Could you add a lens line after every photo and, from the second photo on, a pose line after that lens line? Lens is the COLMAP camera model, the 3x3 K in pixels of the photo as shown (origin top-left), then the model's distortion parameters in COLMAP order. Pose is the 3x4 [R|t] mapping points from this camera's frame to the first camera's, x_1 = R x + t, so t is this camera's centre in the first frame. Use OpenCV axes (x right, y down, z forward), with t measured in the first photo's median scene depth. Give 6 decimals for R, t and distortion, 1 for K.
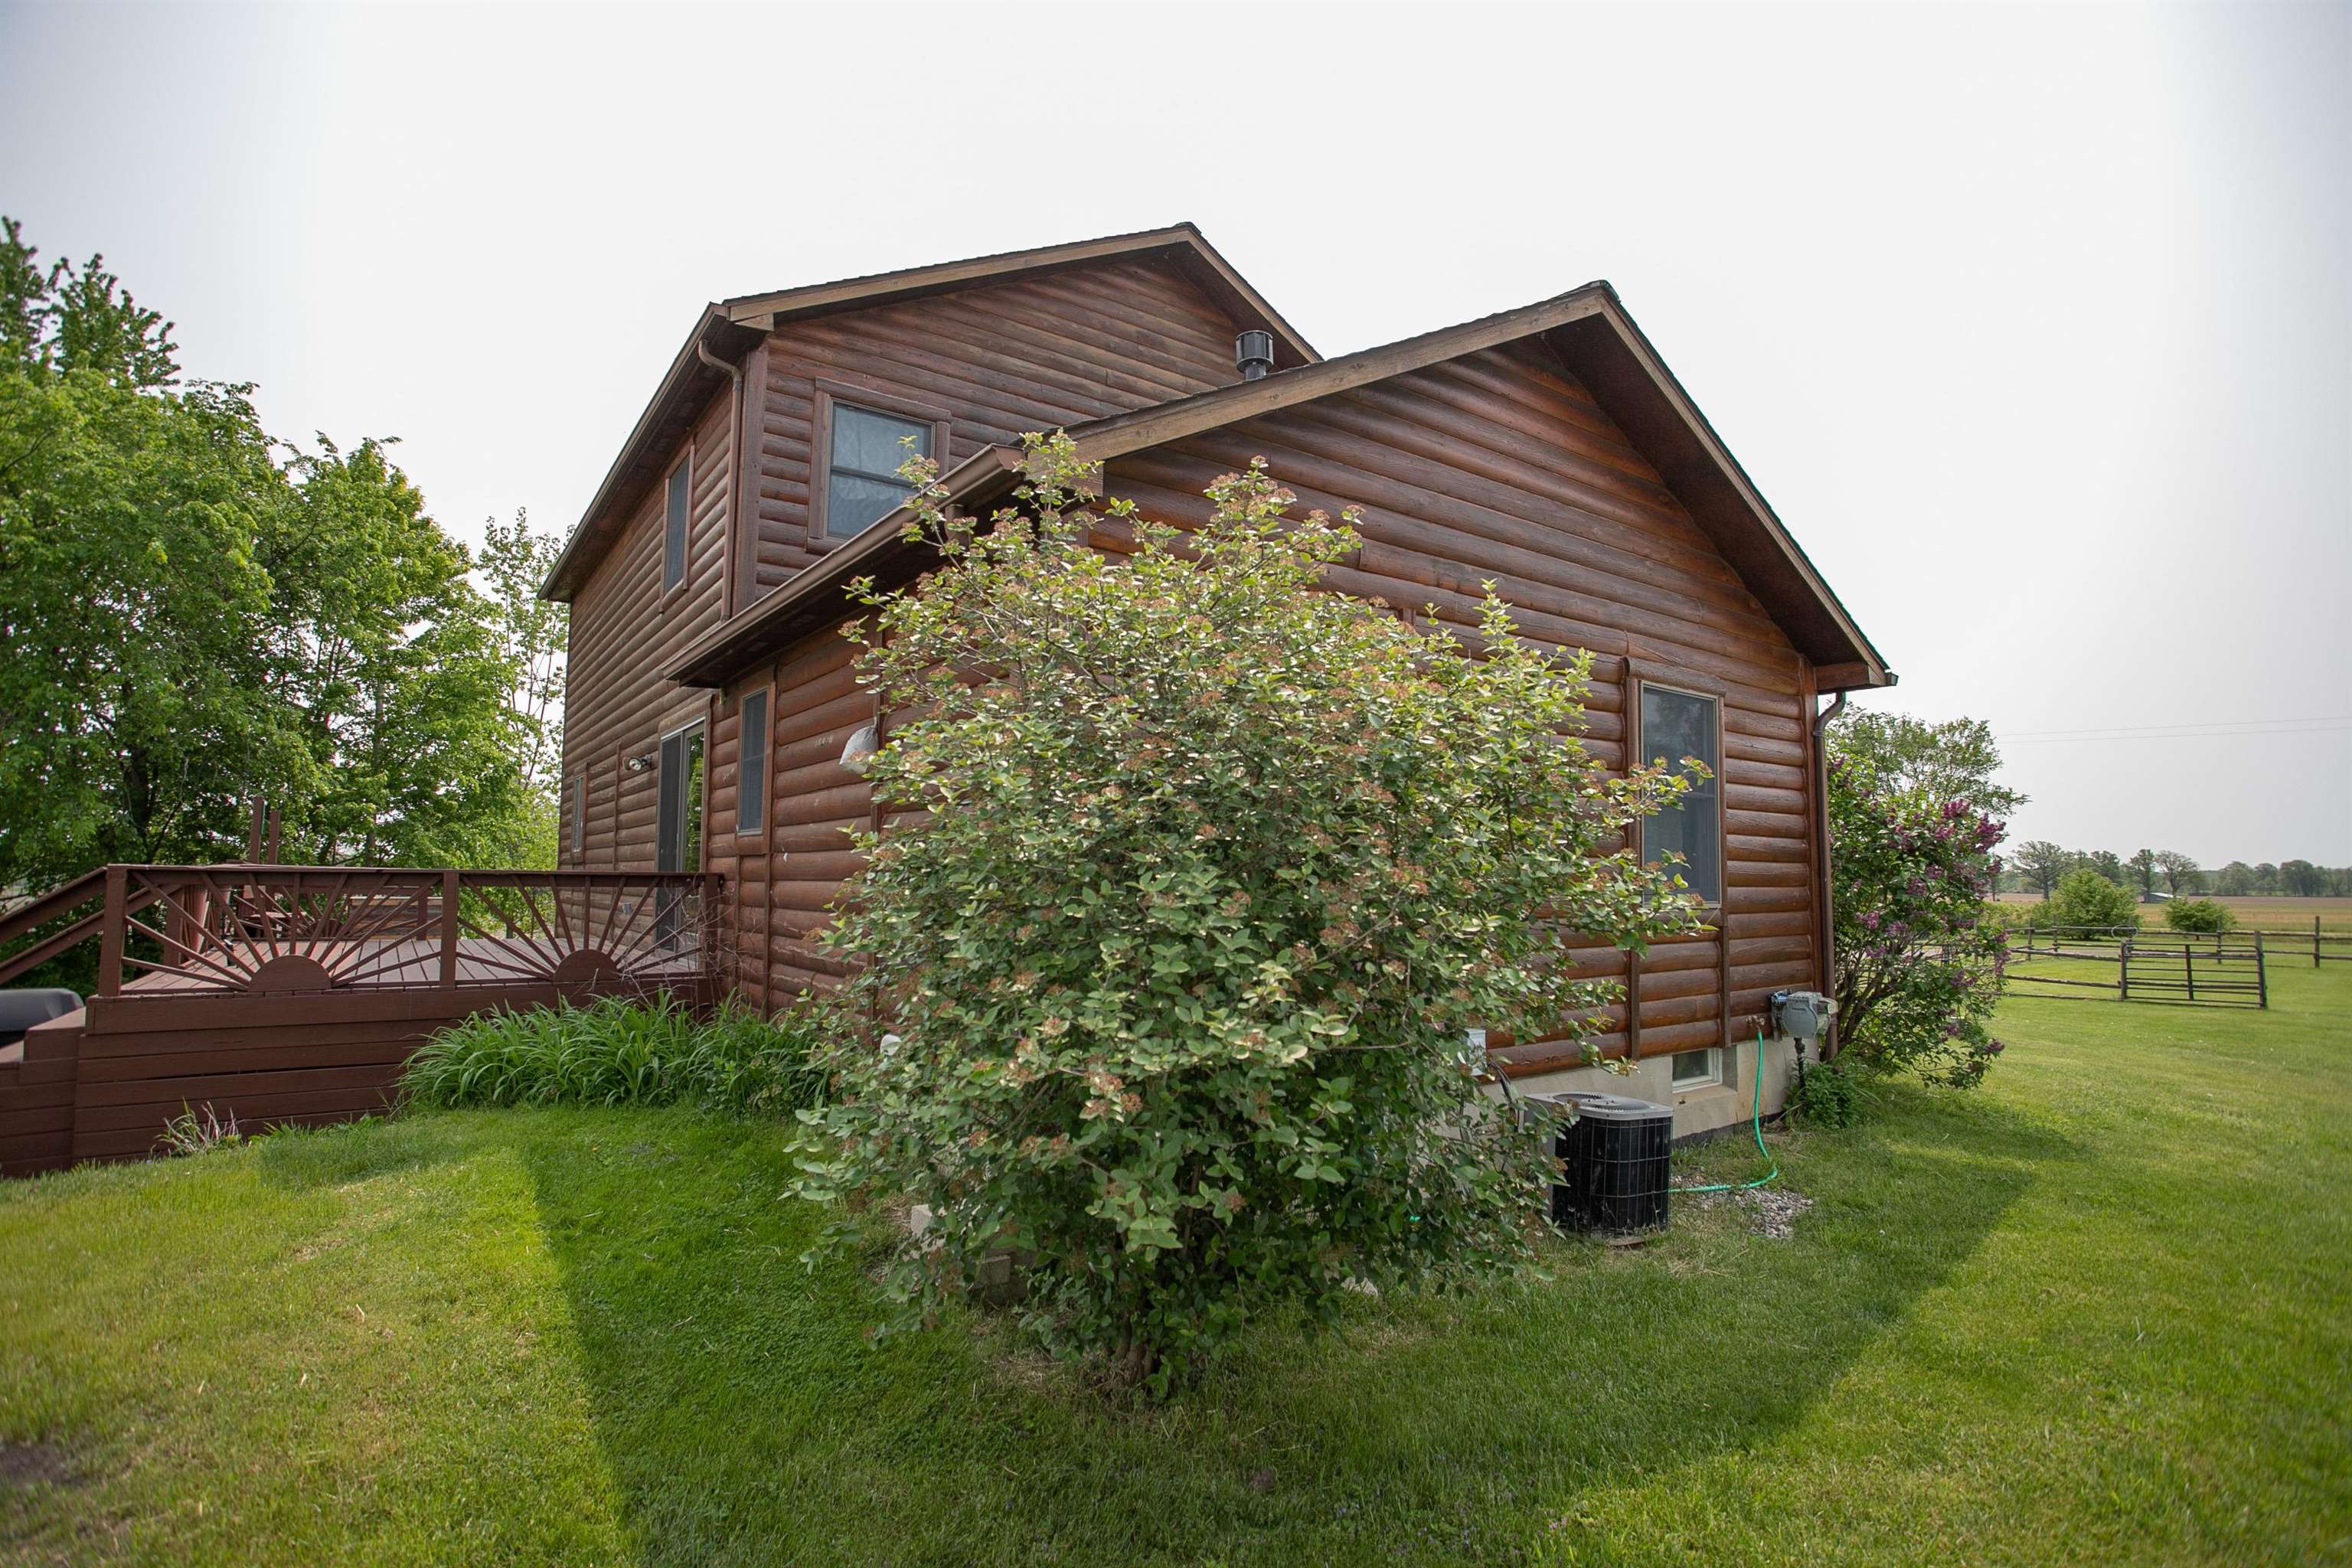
lens RADIAL K [[1137.5, 0, 1175.0], [0, 1137.5, 795.5], [0, 0, 1]] dist [-0.070455, 0.032632]
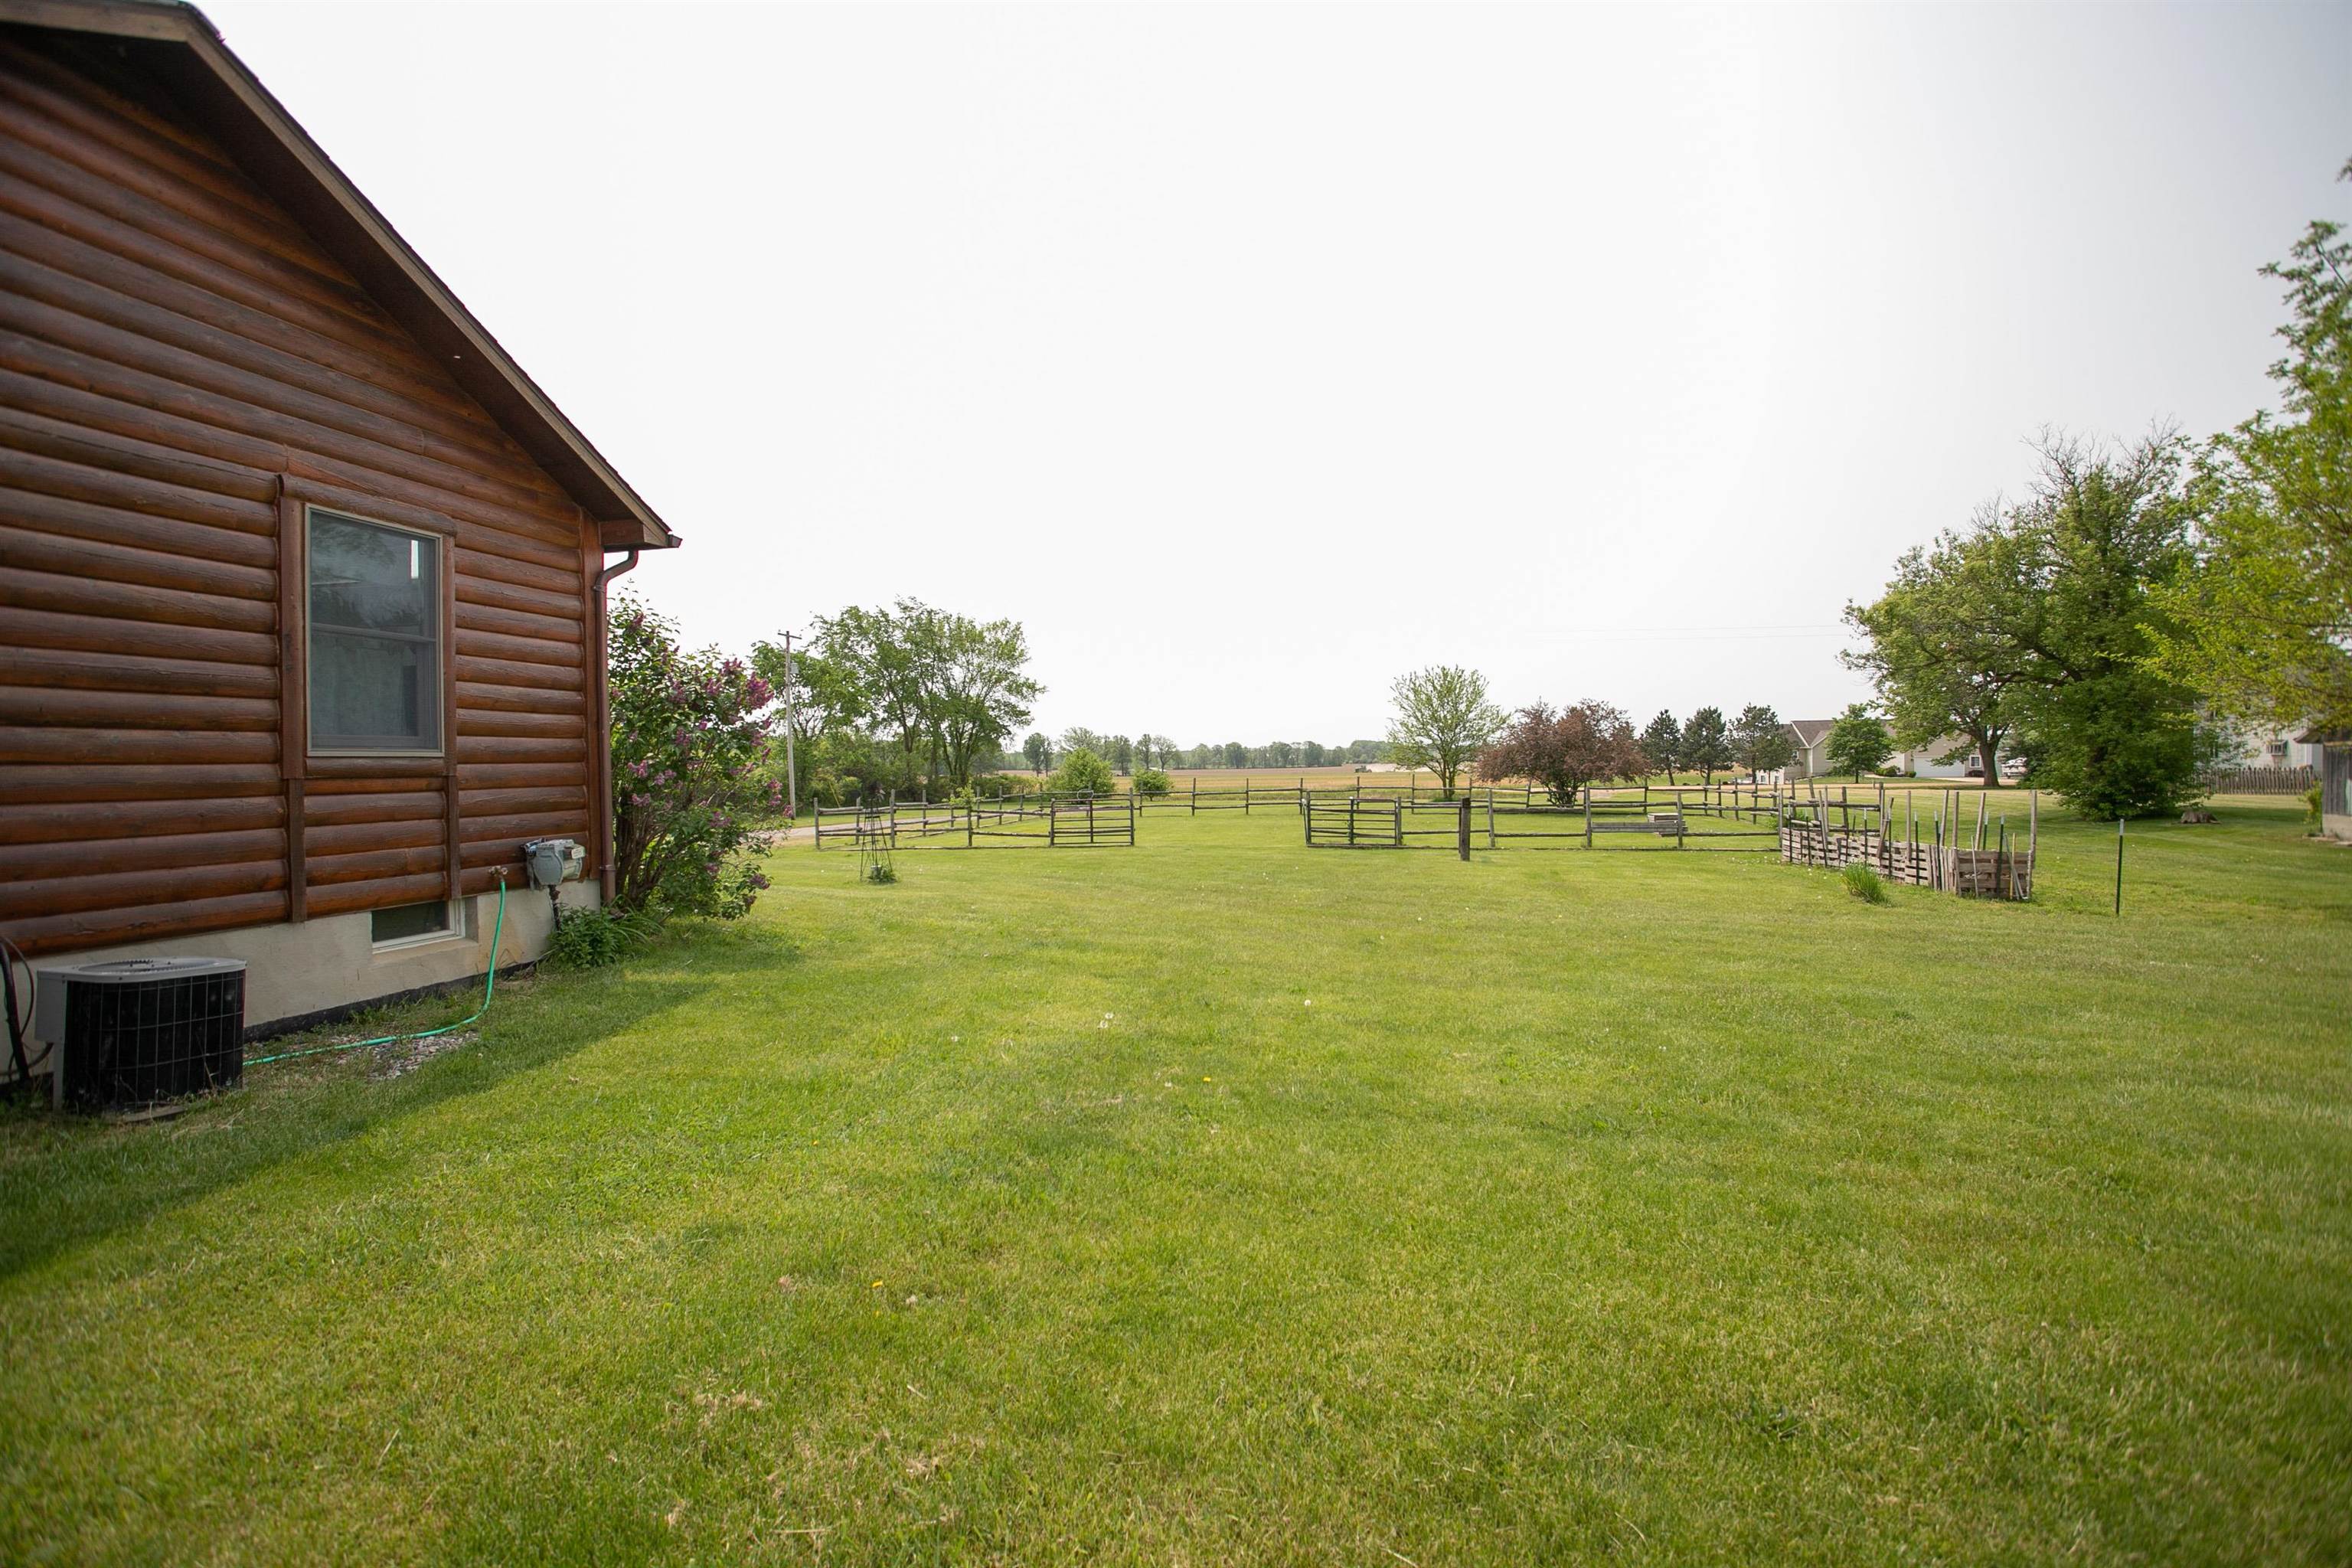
lens RADIAL K [[1147.7, 0, 1122.5], [0, 1147.7, 785.3], [0, 0, 1]] dist [-0.001843, -0.000273]
pose [[0.763471, -0.029815, 0.645154, 0.262595], [-0.030379, 0.996170, 0.081987, 0.023230], [-0.645127, -0.082194, 0.759641, -0.115555]]
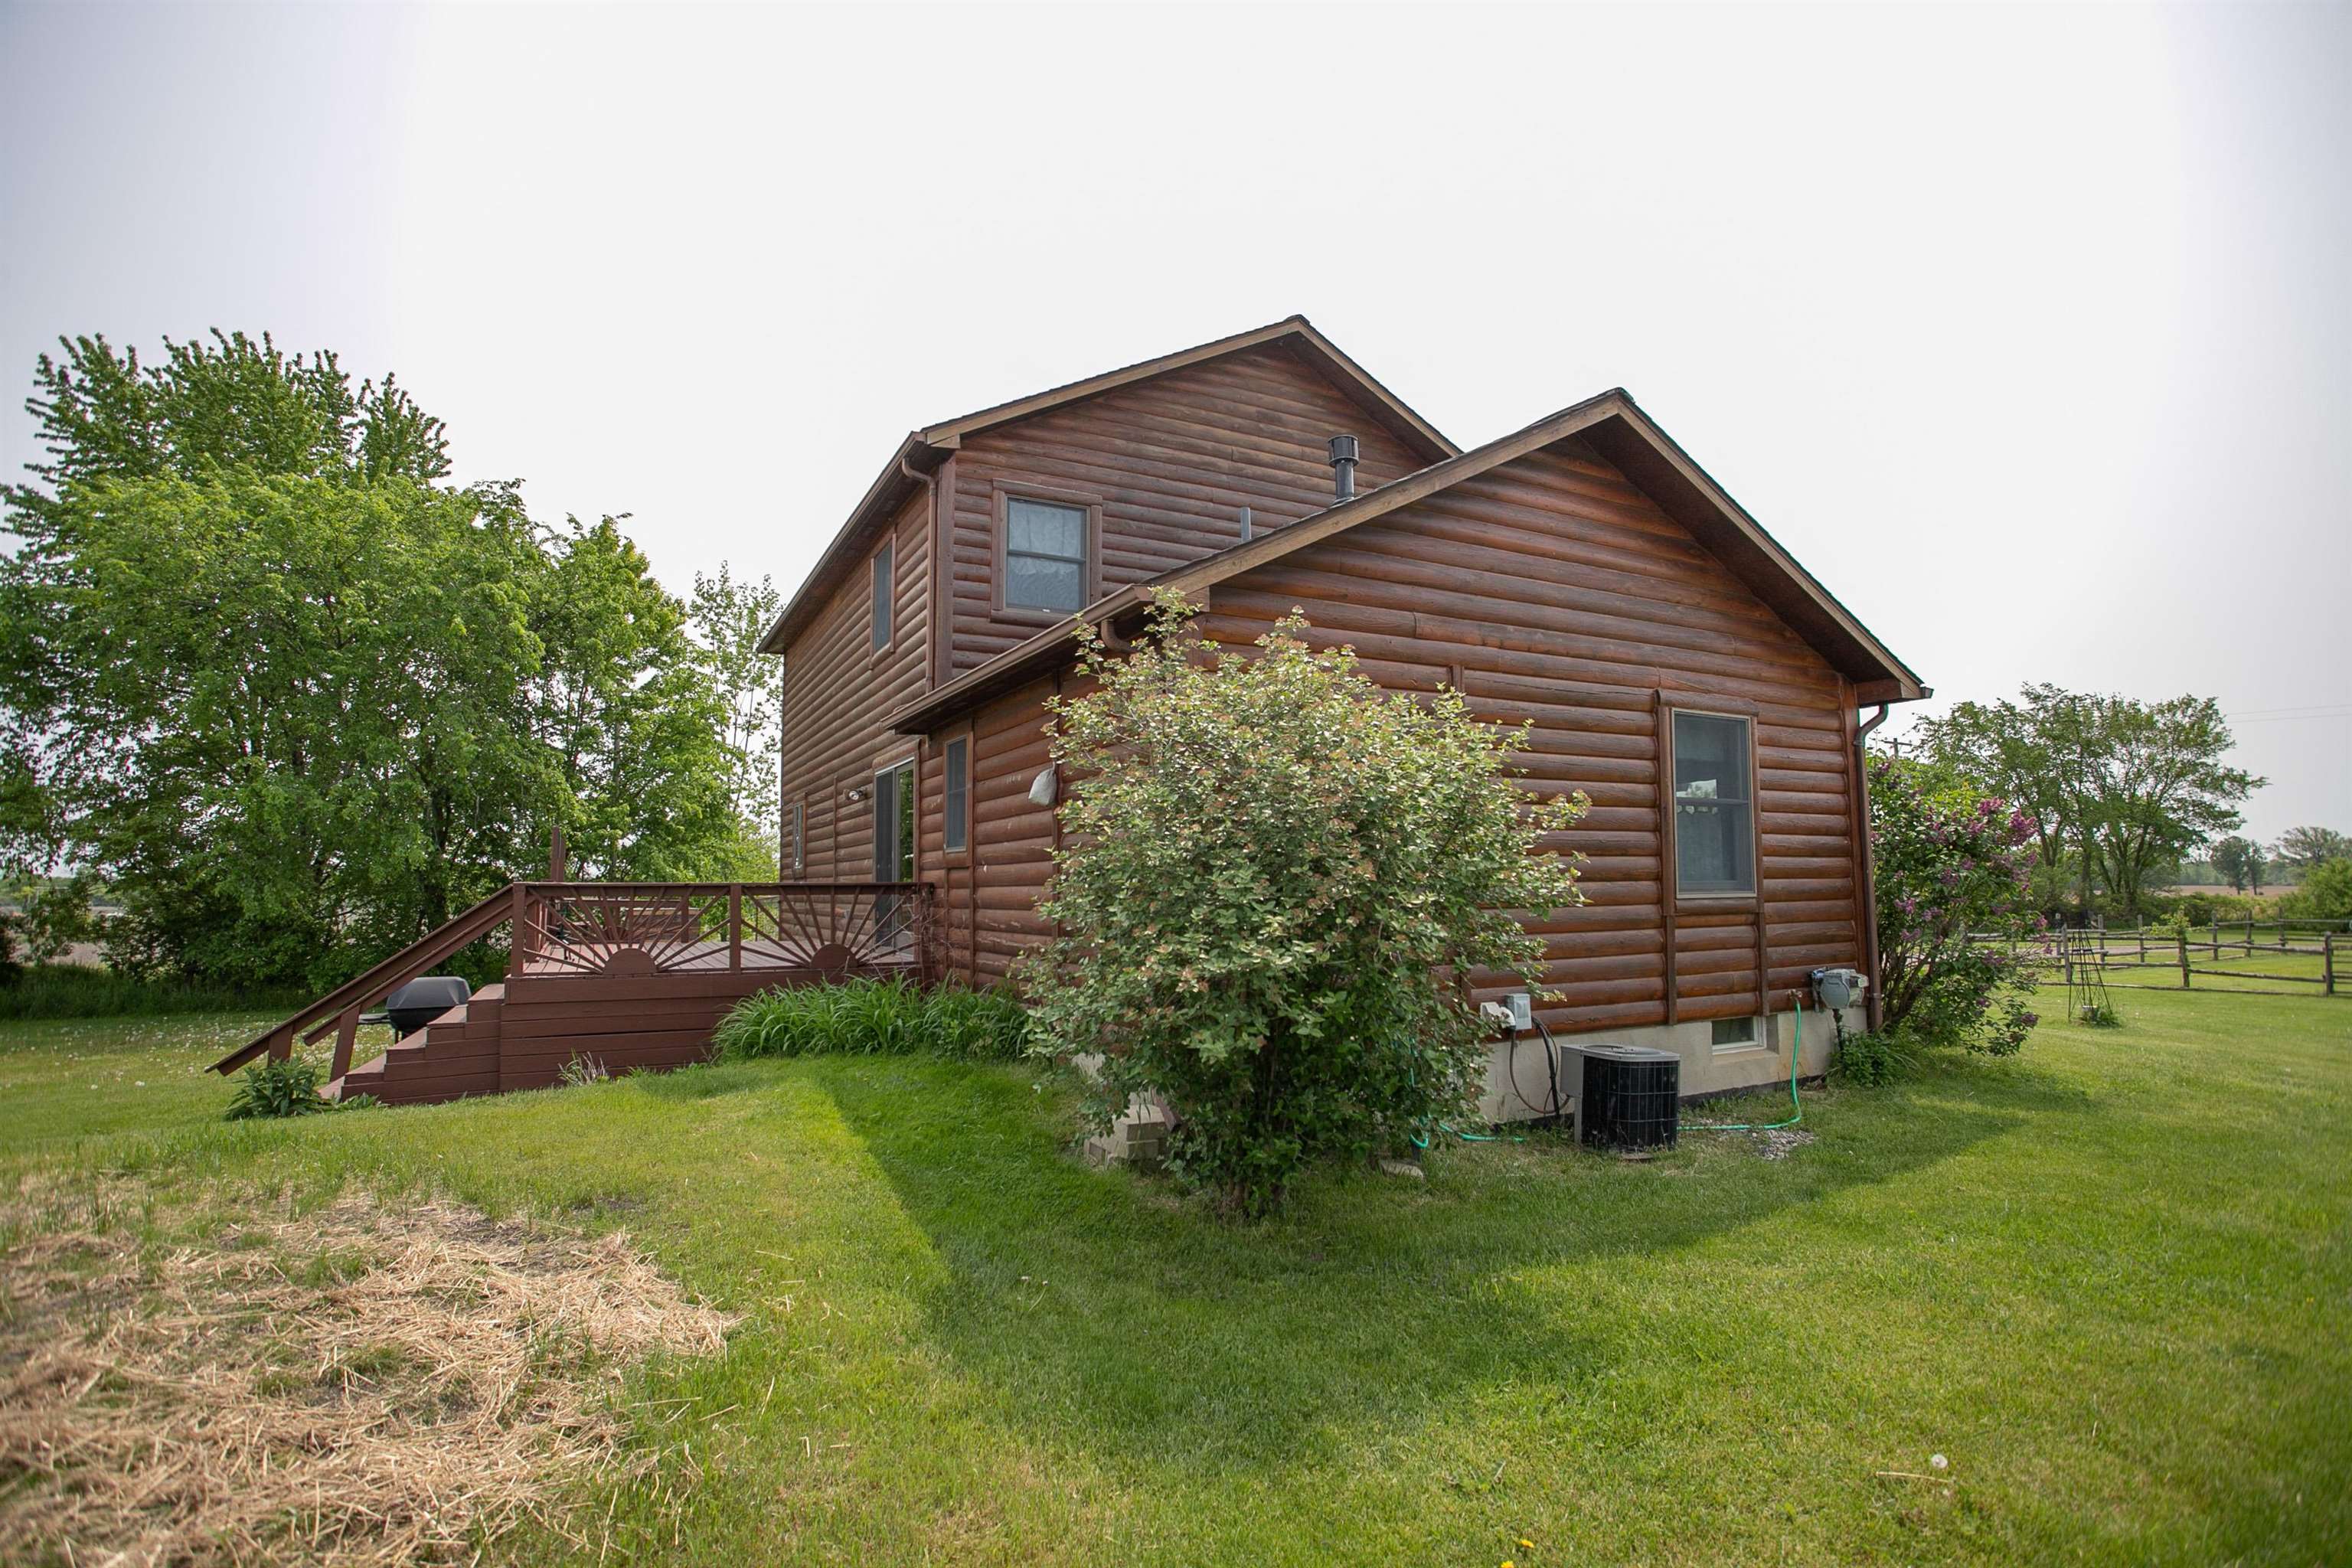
lens RADIAL K [[1137.5, 0, 1175.0], [0, 1137.5, 795.5], [0, 0, 1]] dist [-0.070455, 0.032632]
pose [[0.989934, -0.026773, -0.138973, 0.044238], [0.025861, 0.999631, -0.008365, -0.010586], [0.139145, 0.004686, 0.990261, -0.218883]]
